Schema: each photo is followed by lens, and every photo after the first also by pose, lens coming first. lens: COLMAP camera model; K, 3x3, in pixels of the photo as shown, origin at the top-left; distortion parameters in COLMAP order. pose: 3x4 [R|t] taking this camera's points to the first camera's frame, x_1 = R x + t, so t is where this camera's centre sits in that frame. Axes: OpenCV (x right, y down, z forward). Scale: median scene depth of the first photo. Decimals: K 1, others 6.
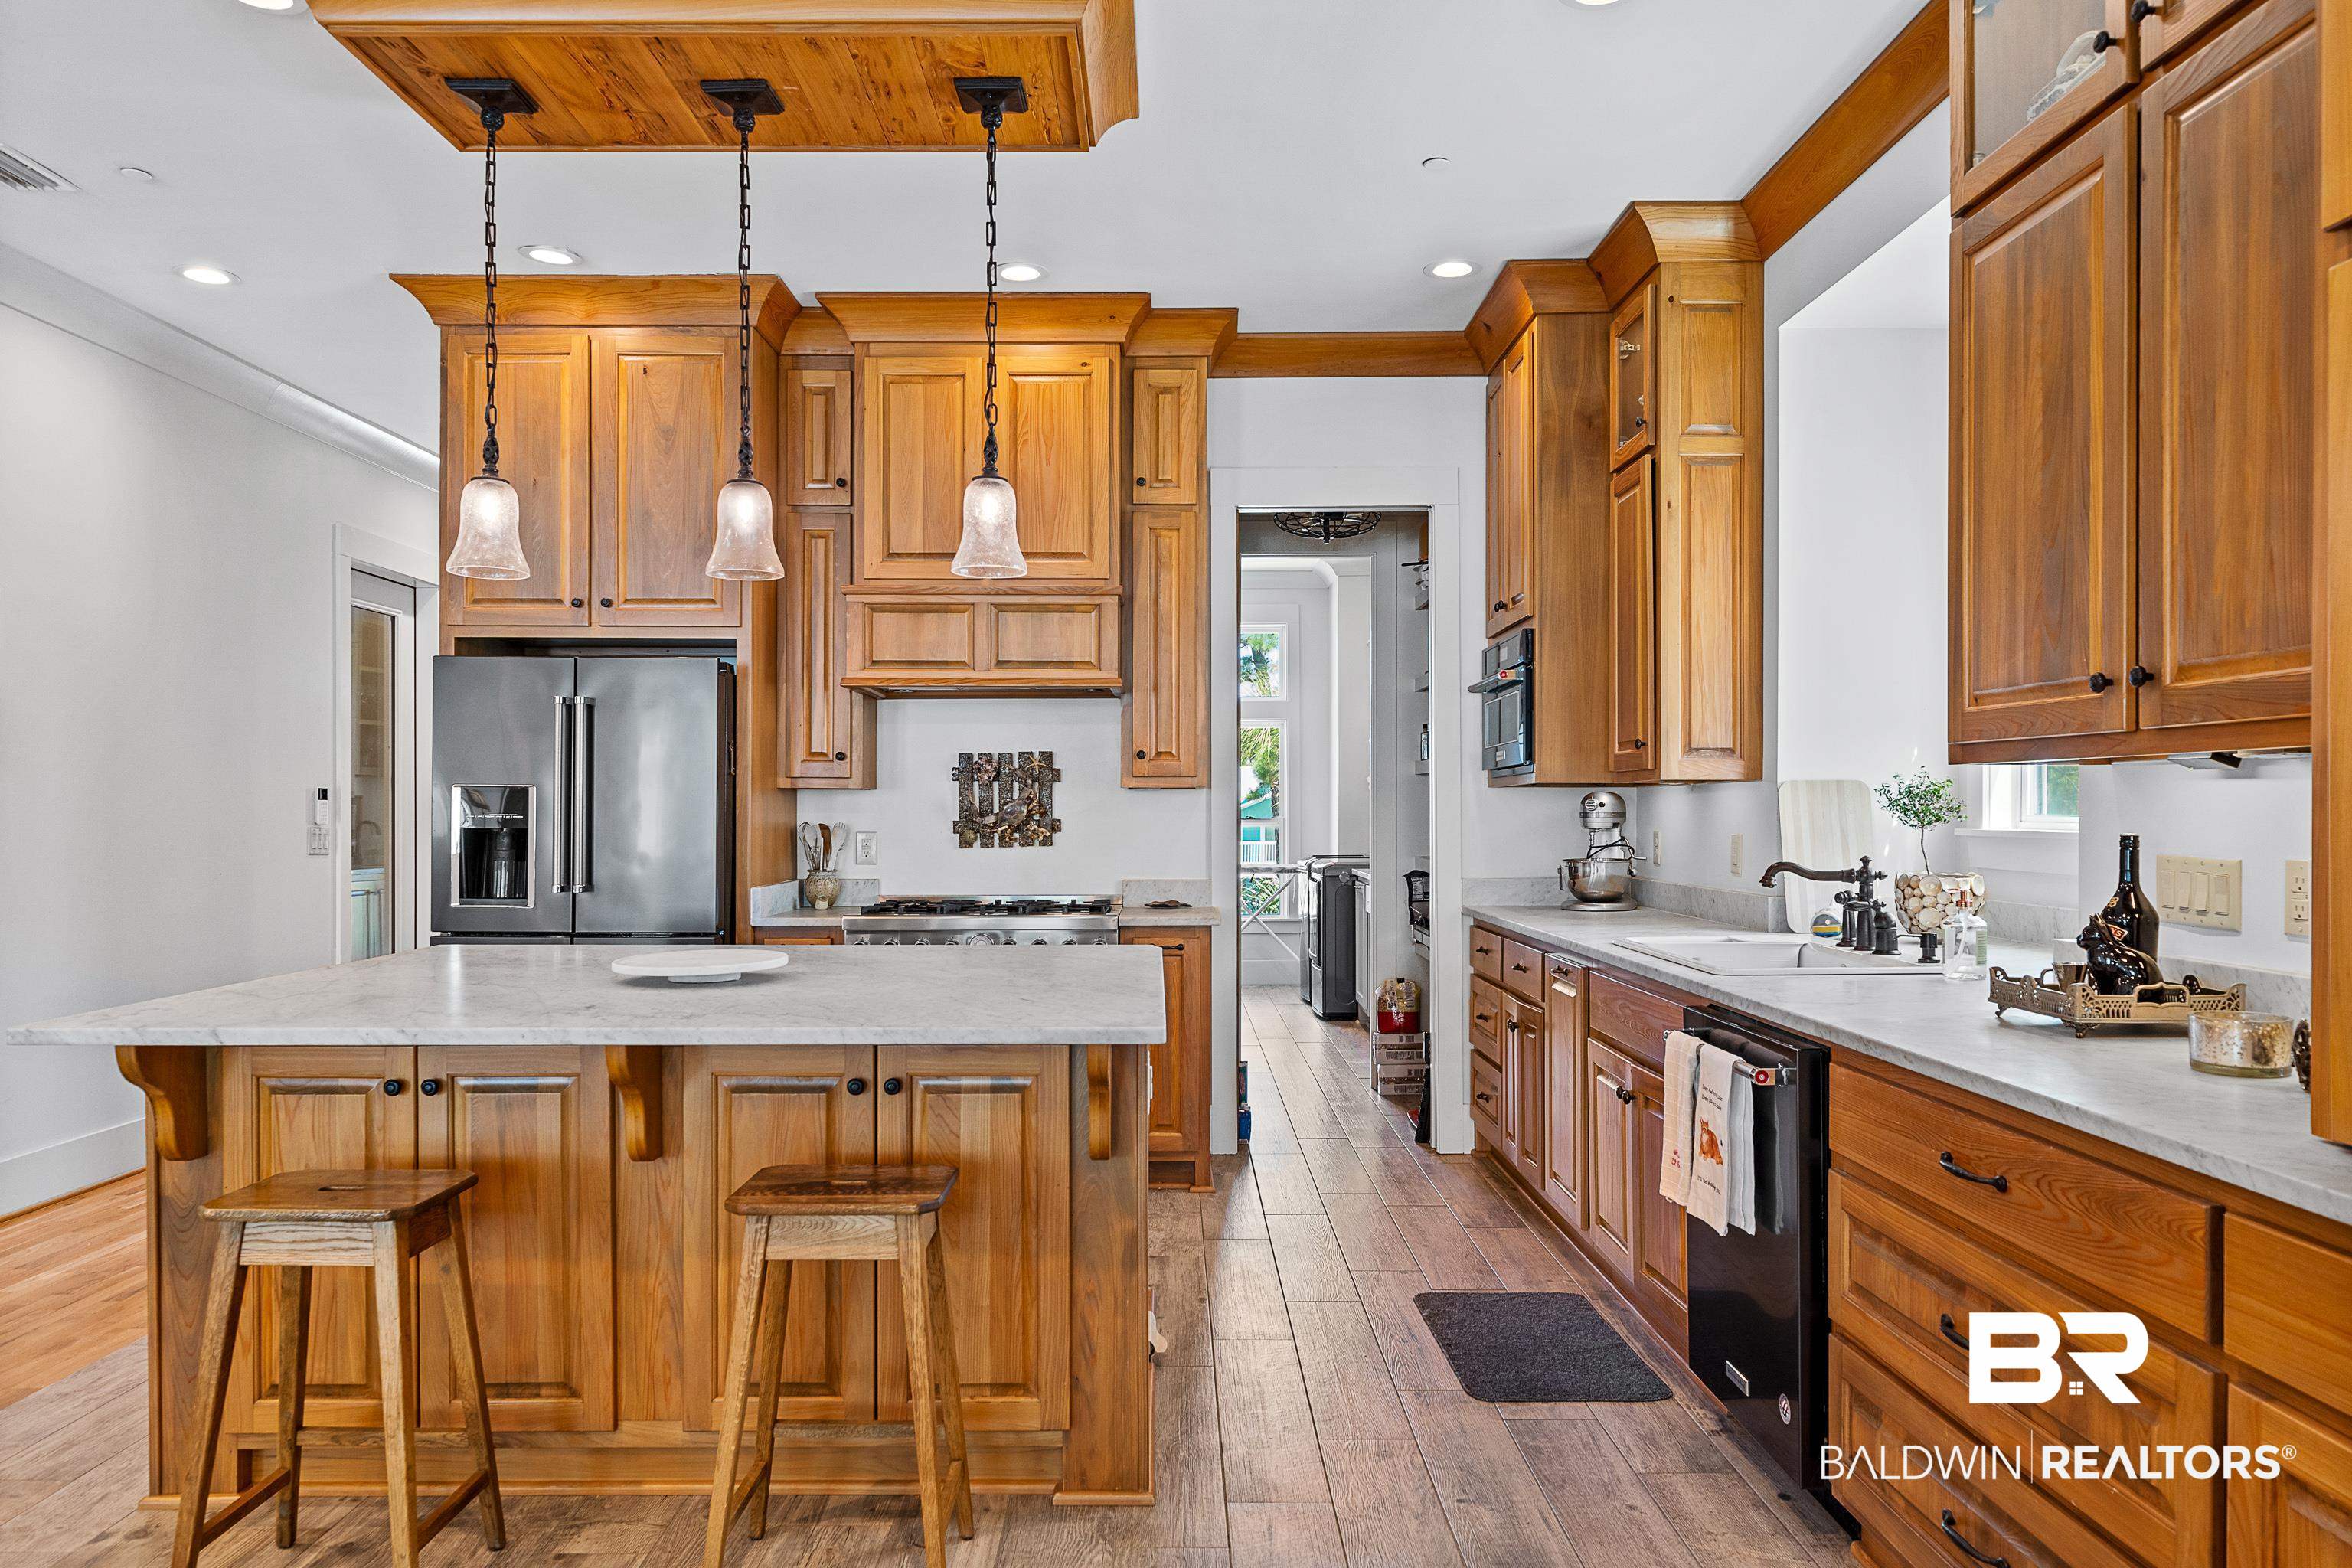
lens RADIAL K [[1600.7, 0, 1176.0], [0, 1600.7, 784.0], [0, 0, 1]] dist [0.005312, 0.001391]
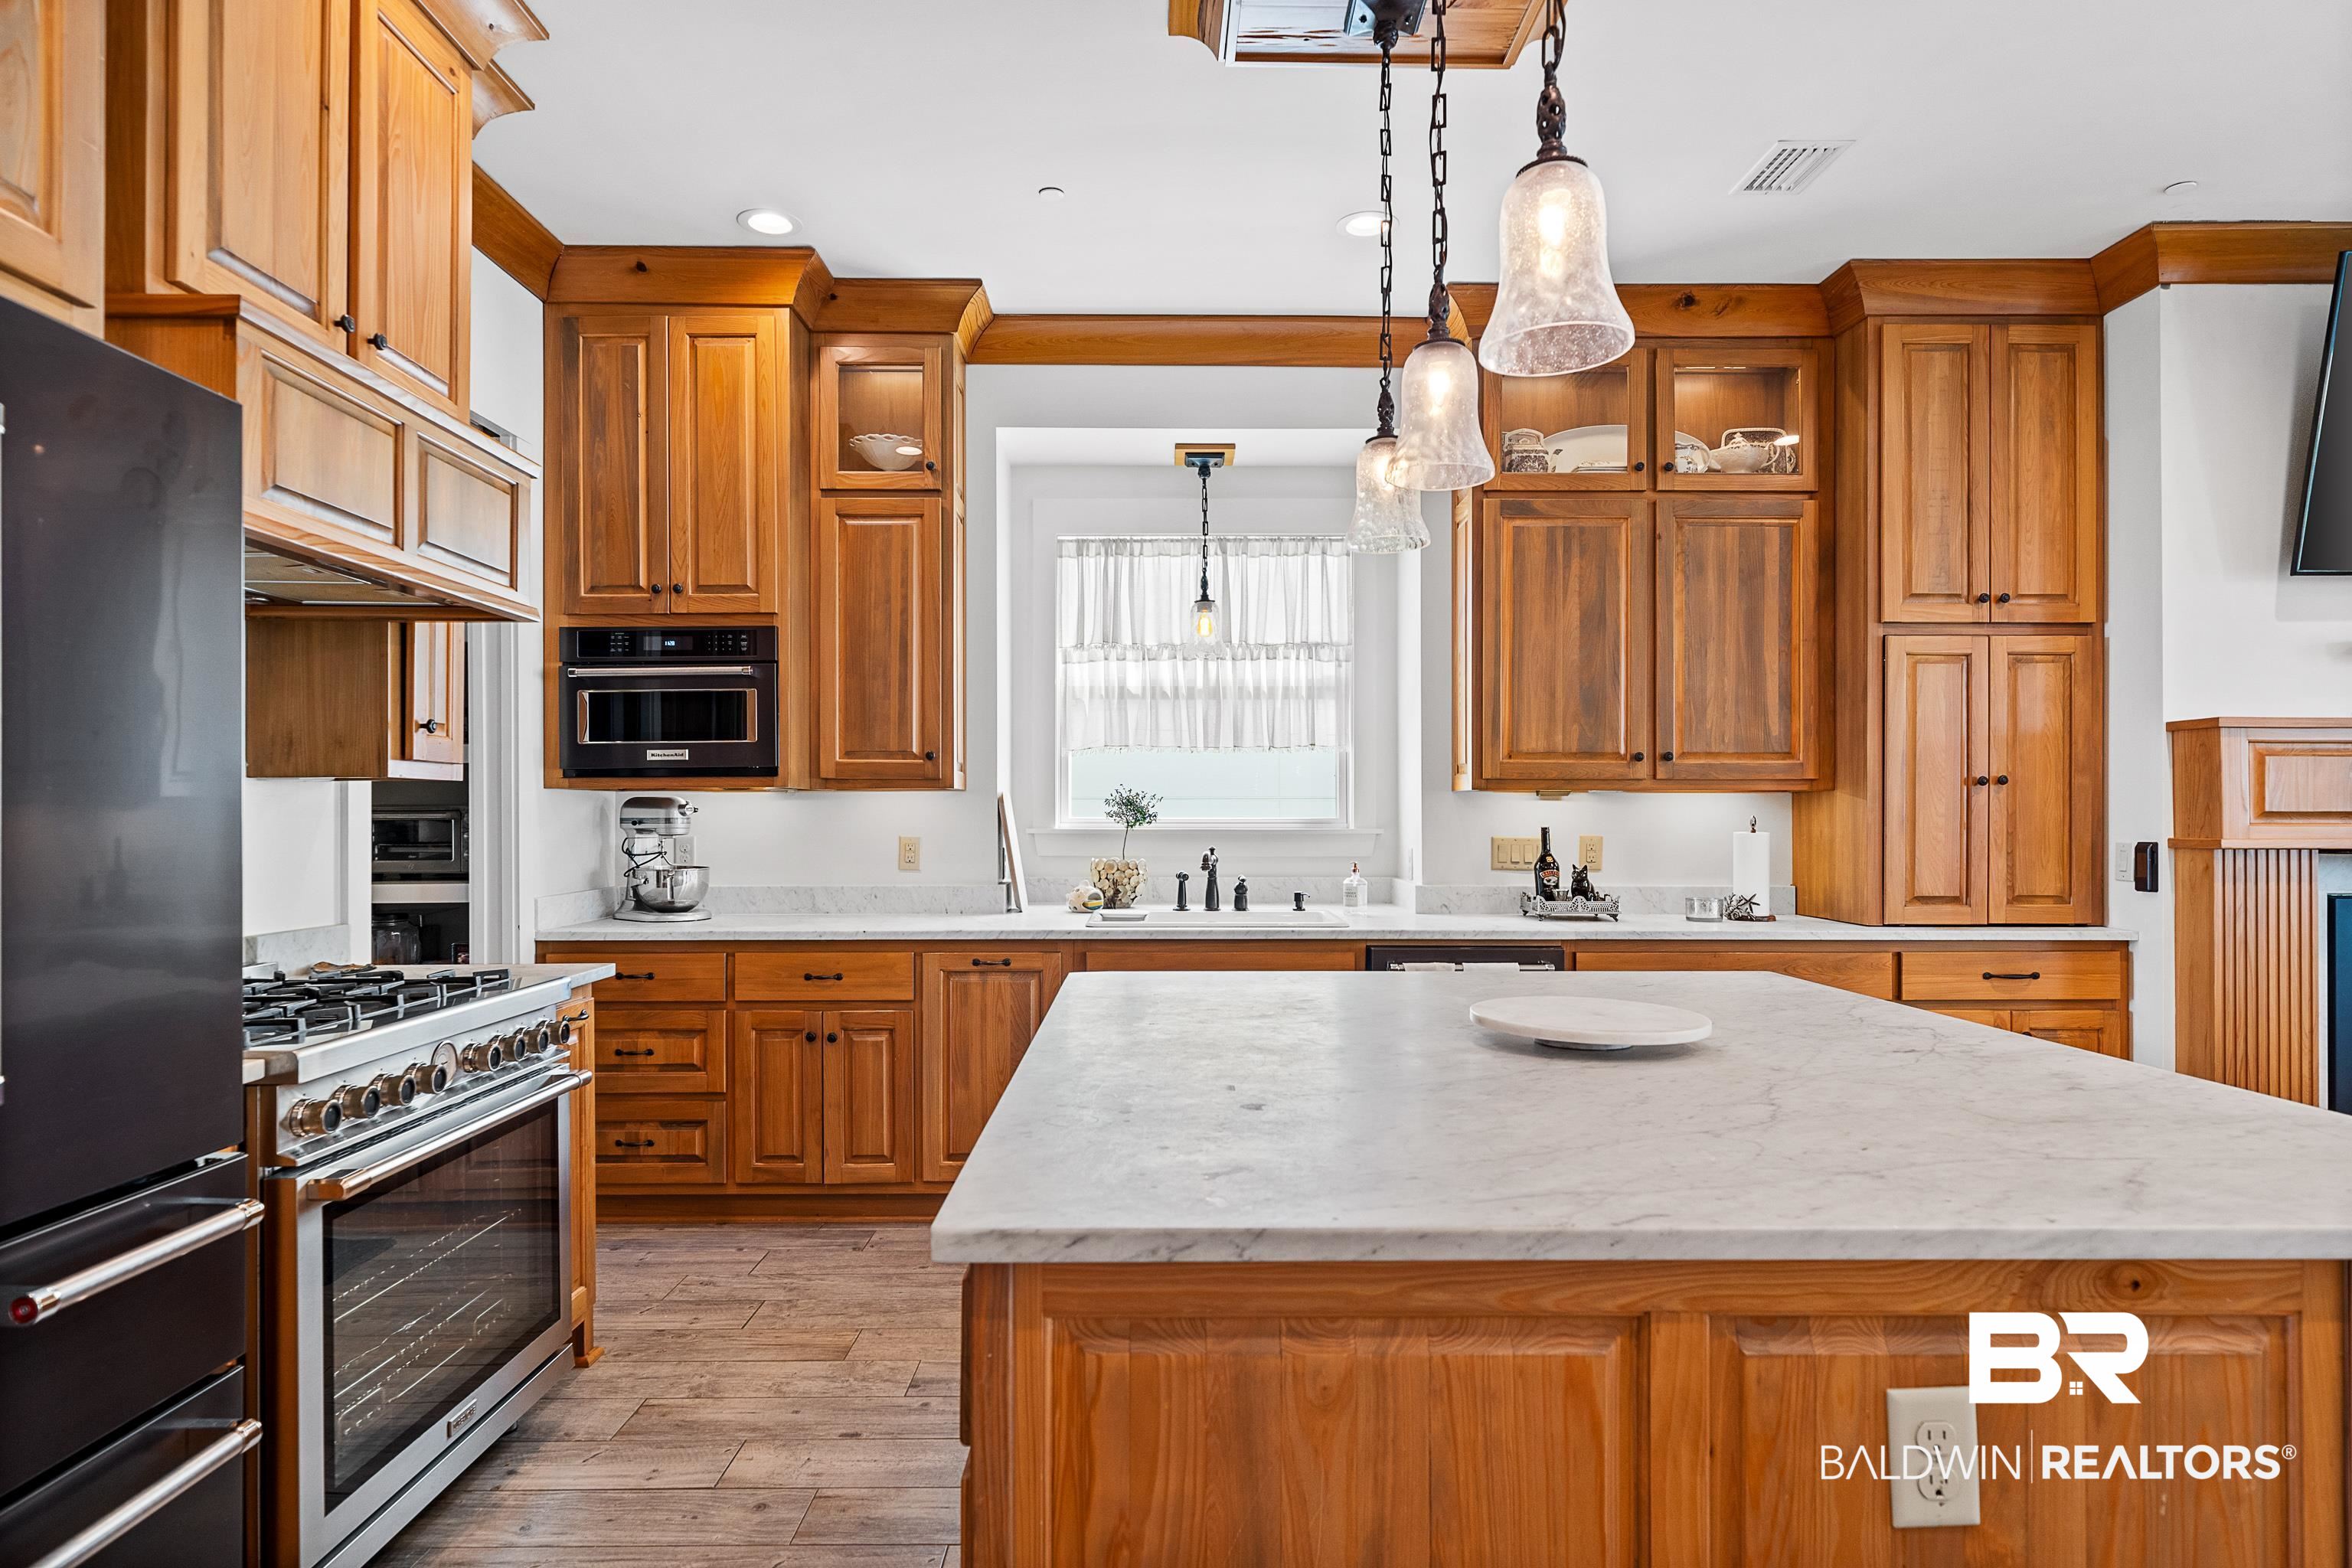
lens RADIAL K [[1360.7, 0, 1169.1], [0, 1360.7, 816.9], [0, 0, 1]] dist [0.000390, -0.000073]
pose [[-0.000501, 0.006119, 0.999981, -0.593933], [-0.017164, 0.999834, -0.006126, 0.019119], [-0.999853, -0.017166, -0.000396, 0.761461]]
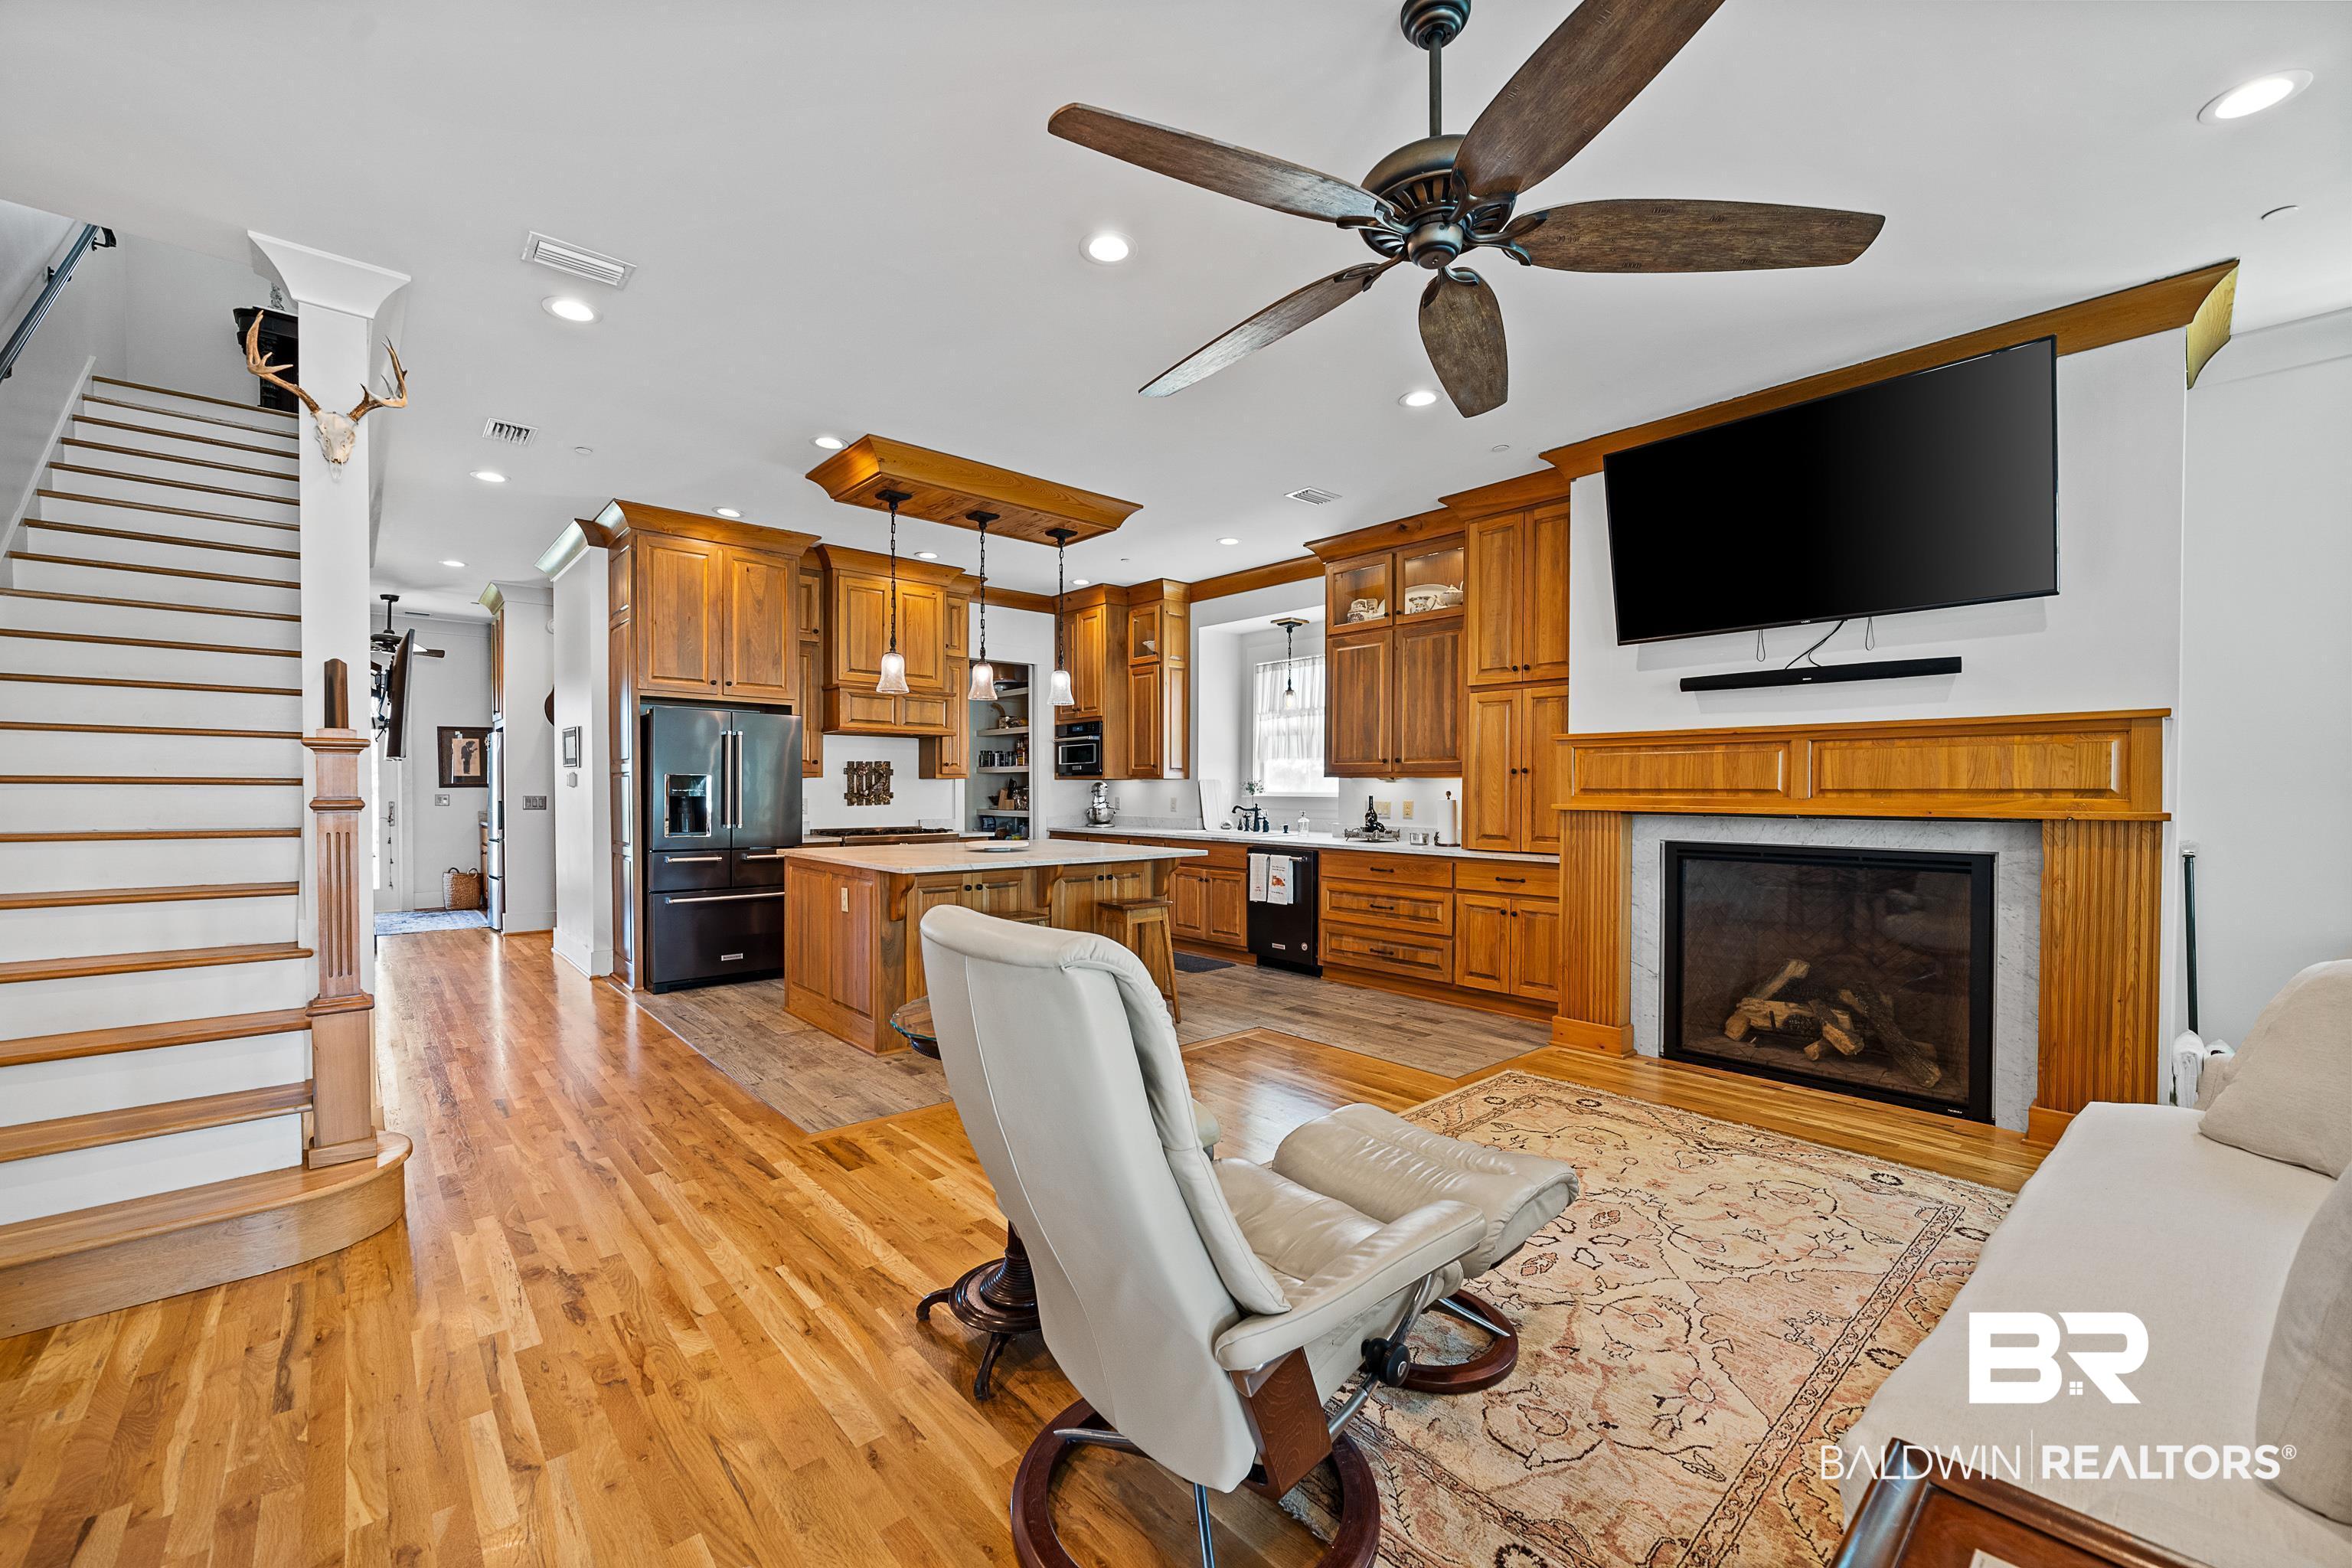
lens RADIAL K [[933.2, 0, 1176.0], [0, 933.2, 784.0], [0, 0, 1]] dist [-0.000133, -0.000006]
pose [[0.748163, 0.006929, 0.663479, -0.709143], [-0.014337, 0.999881, 0.005725, -0.002723], [-0.663361, -0.013795, 0.748173, -0.241486]]
